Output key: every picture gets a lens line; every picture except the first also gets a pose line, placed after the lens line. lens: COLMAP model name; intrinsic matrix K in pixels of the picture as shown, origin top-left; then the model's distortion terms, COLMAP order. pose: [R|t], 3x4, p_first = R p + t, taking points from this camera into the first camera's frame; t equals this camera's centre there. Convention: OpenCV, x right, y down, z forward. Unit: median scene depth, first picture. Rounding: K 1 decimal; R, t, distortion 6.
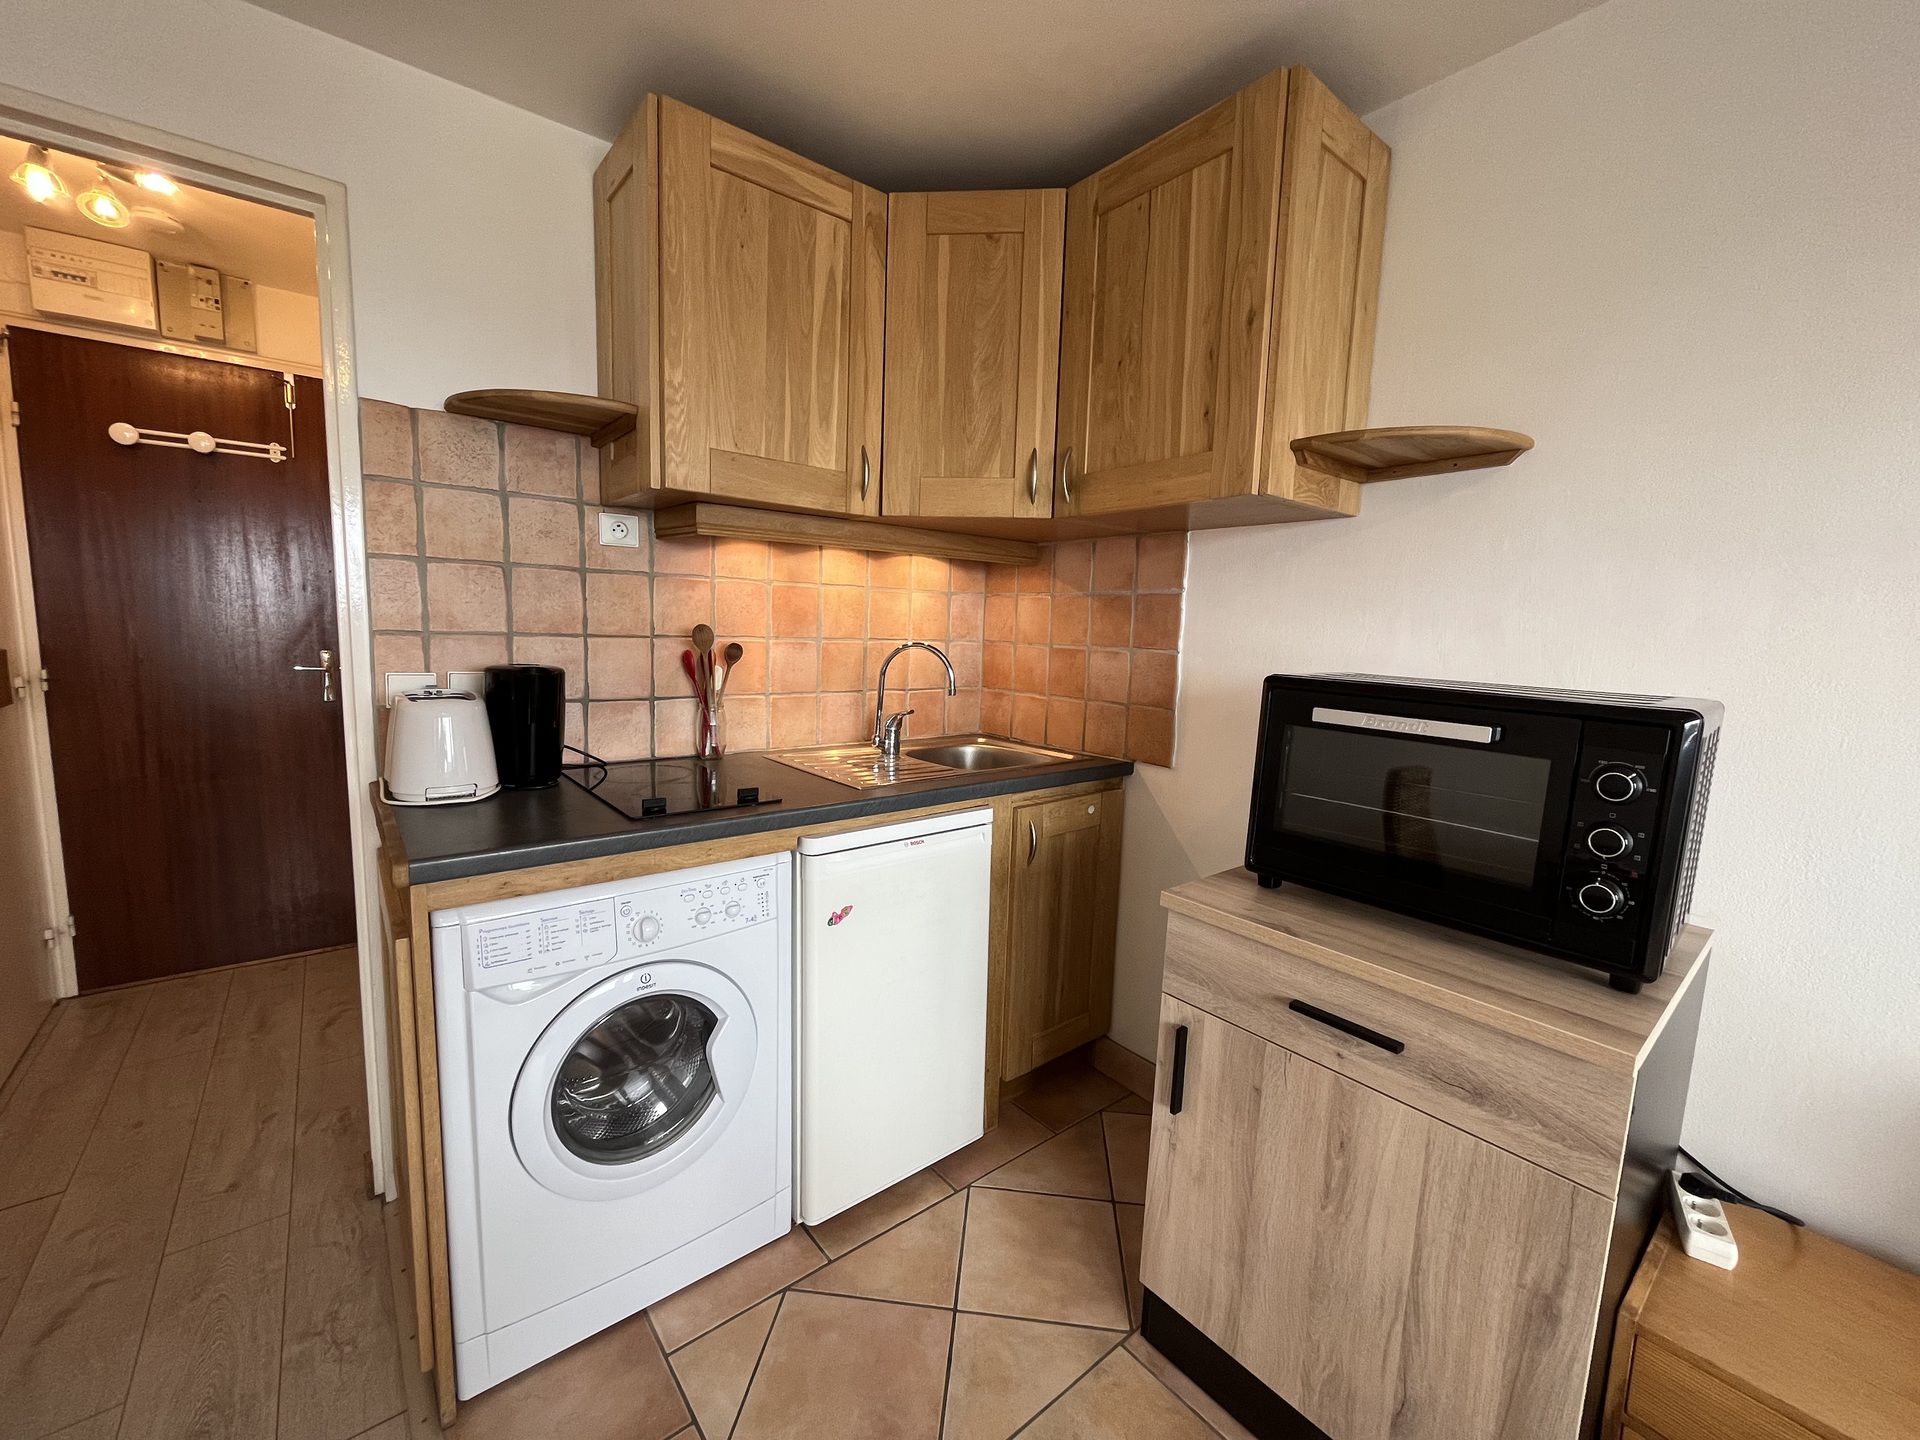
lens RADIAL K [[772.4, 0, 956.2], [0, 772.4, 718.2], [0, 0, 1]] dist [-0.003080, -0.000353]
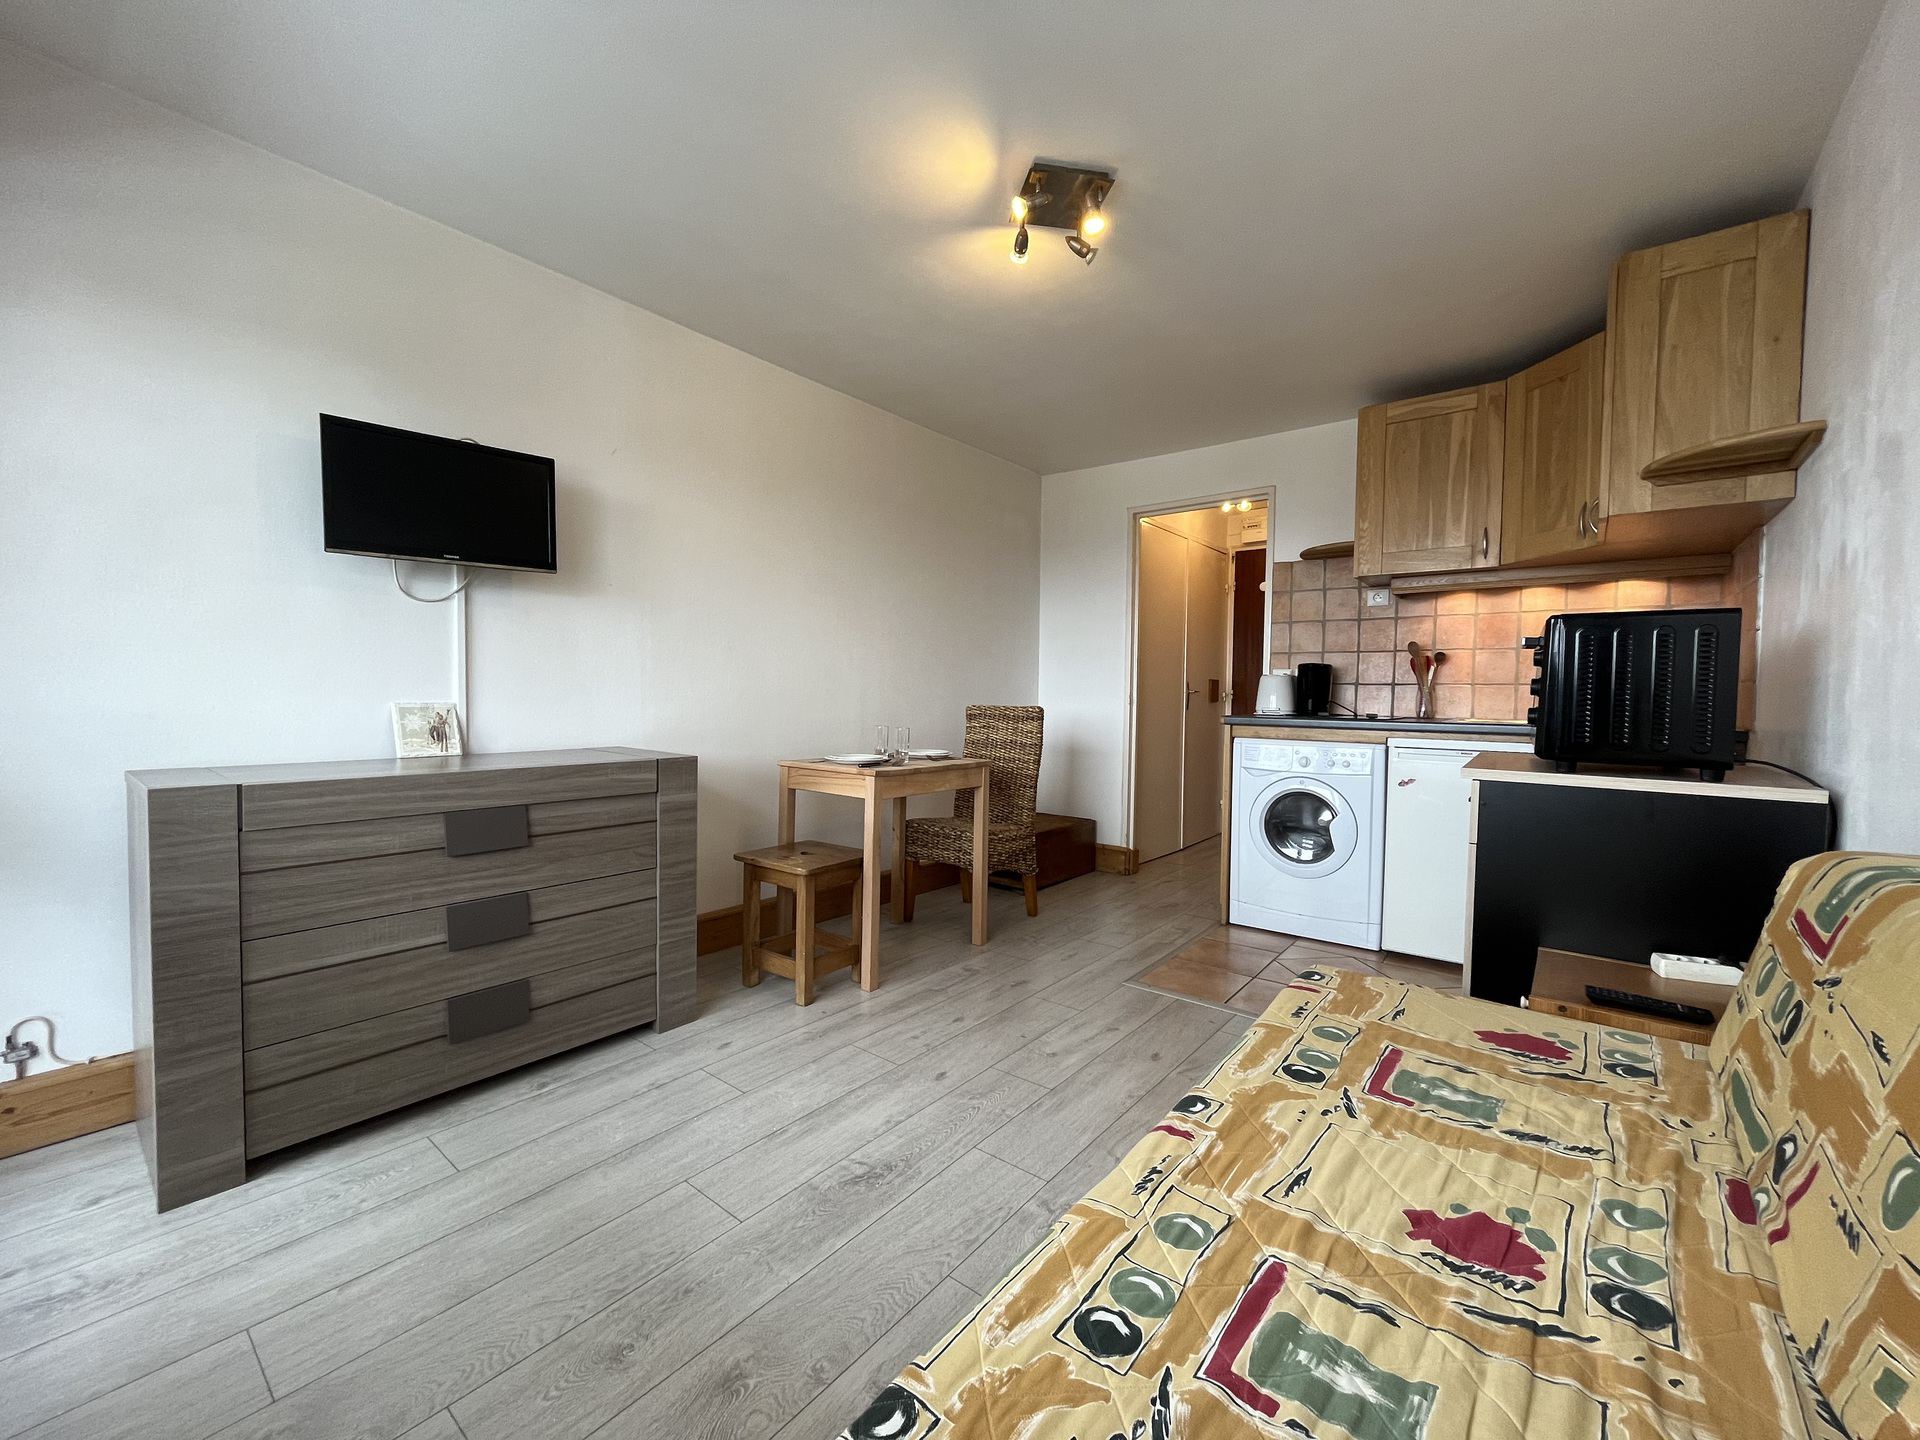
lens RADIAL K [[772.4, 0, 954.9], [0, 772.4, 715.0], [0, 0, 1]] dist [-0.003080, -0.000353]
pose [[0.212011, -0.000193, -0.977267, 1.384580], [-0.122598, 0.992095, -0.026792, 0.262510], [0.969547, 0.125491, 0.210311, -0.467007]]
